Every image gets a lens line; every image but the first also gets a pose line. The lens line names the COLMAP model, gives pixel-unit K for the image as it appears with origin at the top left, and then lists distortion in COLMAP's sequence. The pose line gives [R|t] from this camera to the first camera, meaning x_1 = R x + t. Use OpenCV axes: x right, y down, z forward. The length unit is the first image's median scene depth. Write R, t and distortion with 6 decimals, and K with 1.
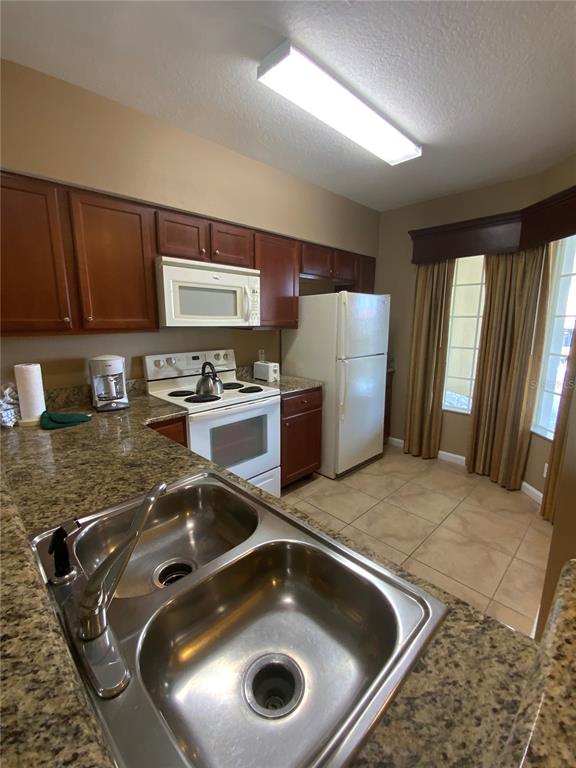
lens RADIAL K [[338.9, 0, 288.0], [0, 338.9, 384.0], [0, 0, 1]] dist [-0.001071, -0.000195]
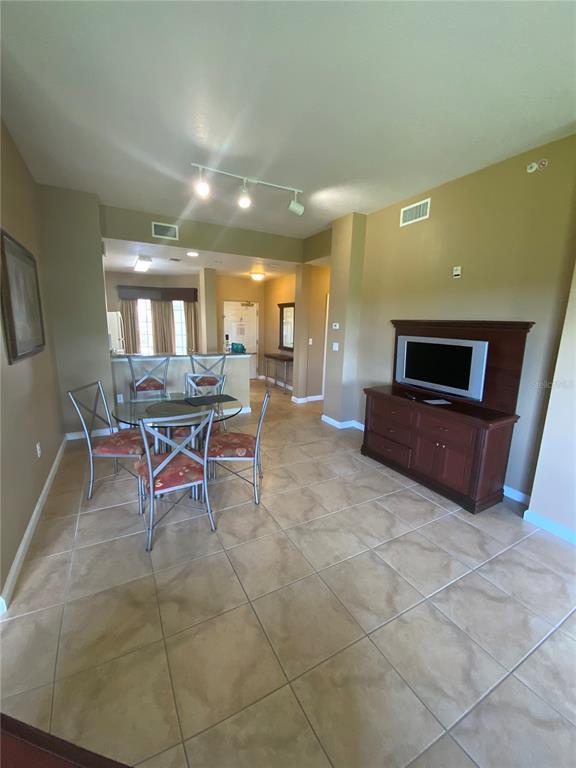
lens RADIAL K [[310.5, 0, 288.0], [0, 310.5, 384.0], [0, 0, 1]] dist [0.021185, -0.019284]
pose [[0.276045, -0.177165, 0.944675, -1.839894], [0.155570, 0.978140, 0.137982, 0.130166], [-0.948471, 0.108874, 0.297572, -0.850518]]
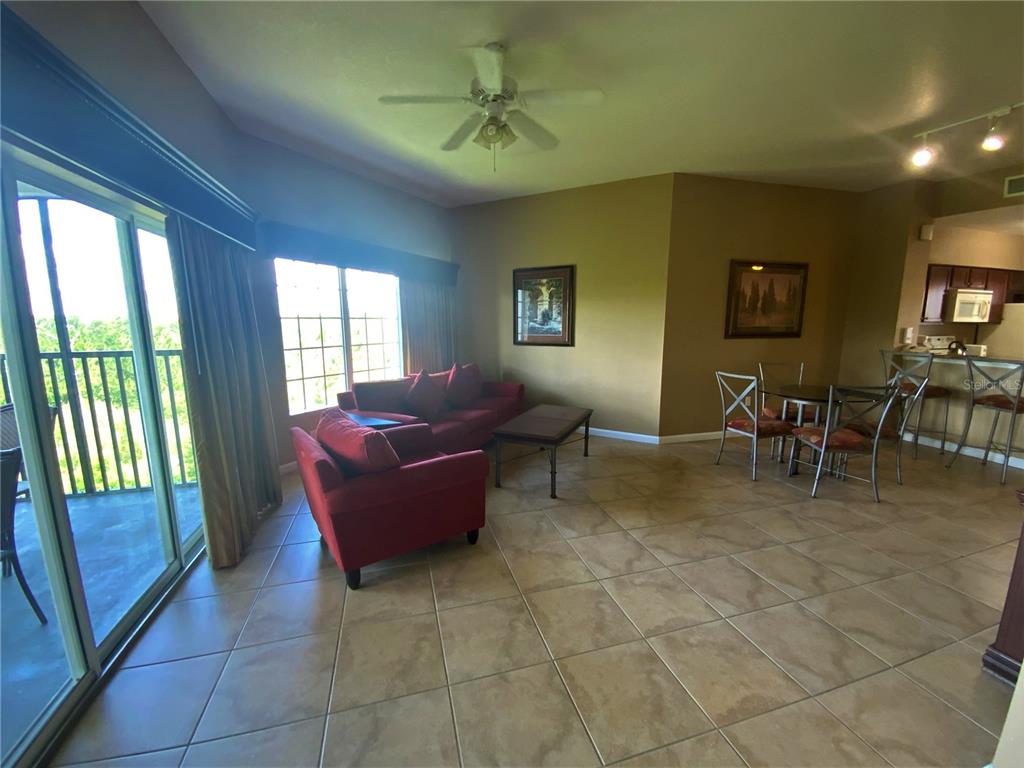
lens RADIAL K [[414.0, 0, 512.0], [0, 414.0, 384.0], [0, 0, 1]] dist [0.021185, -0.019284]
pose [[0.878056, 0.072168, -0.473084, -1.213673], [-0.086770, 0.996187, -0.009081, 0.378472], [0.470625, 0.049023, 0.880970, -2.007663]]
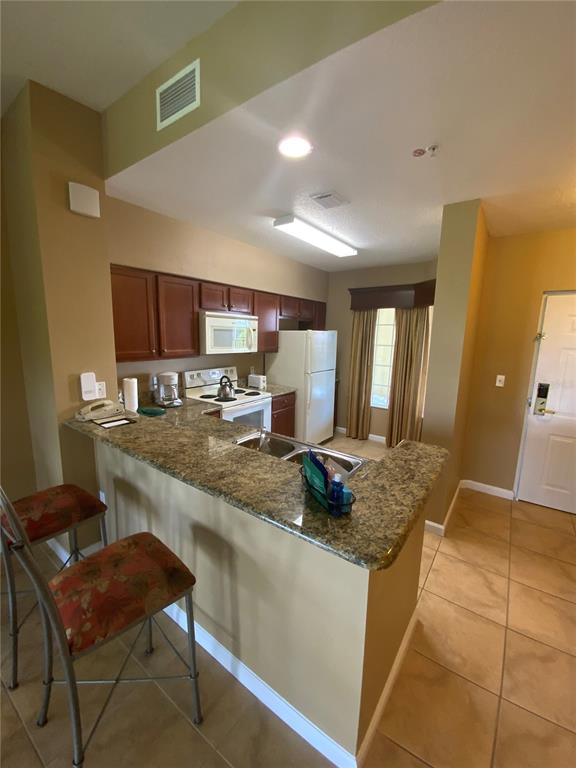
lens RADIAL K [[310.5, 0, 288.0], [0, 310.5, 384.0], [0, 0, 1]] dist [0.021185, -0.019284]
pose [[0.986756, -0.003469, 0.162176, -0.174100], [0.007015, 0.999749, -0.021299, 0.003885], [-0.162061, 0.022154, 0.986532, -0.405688]]
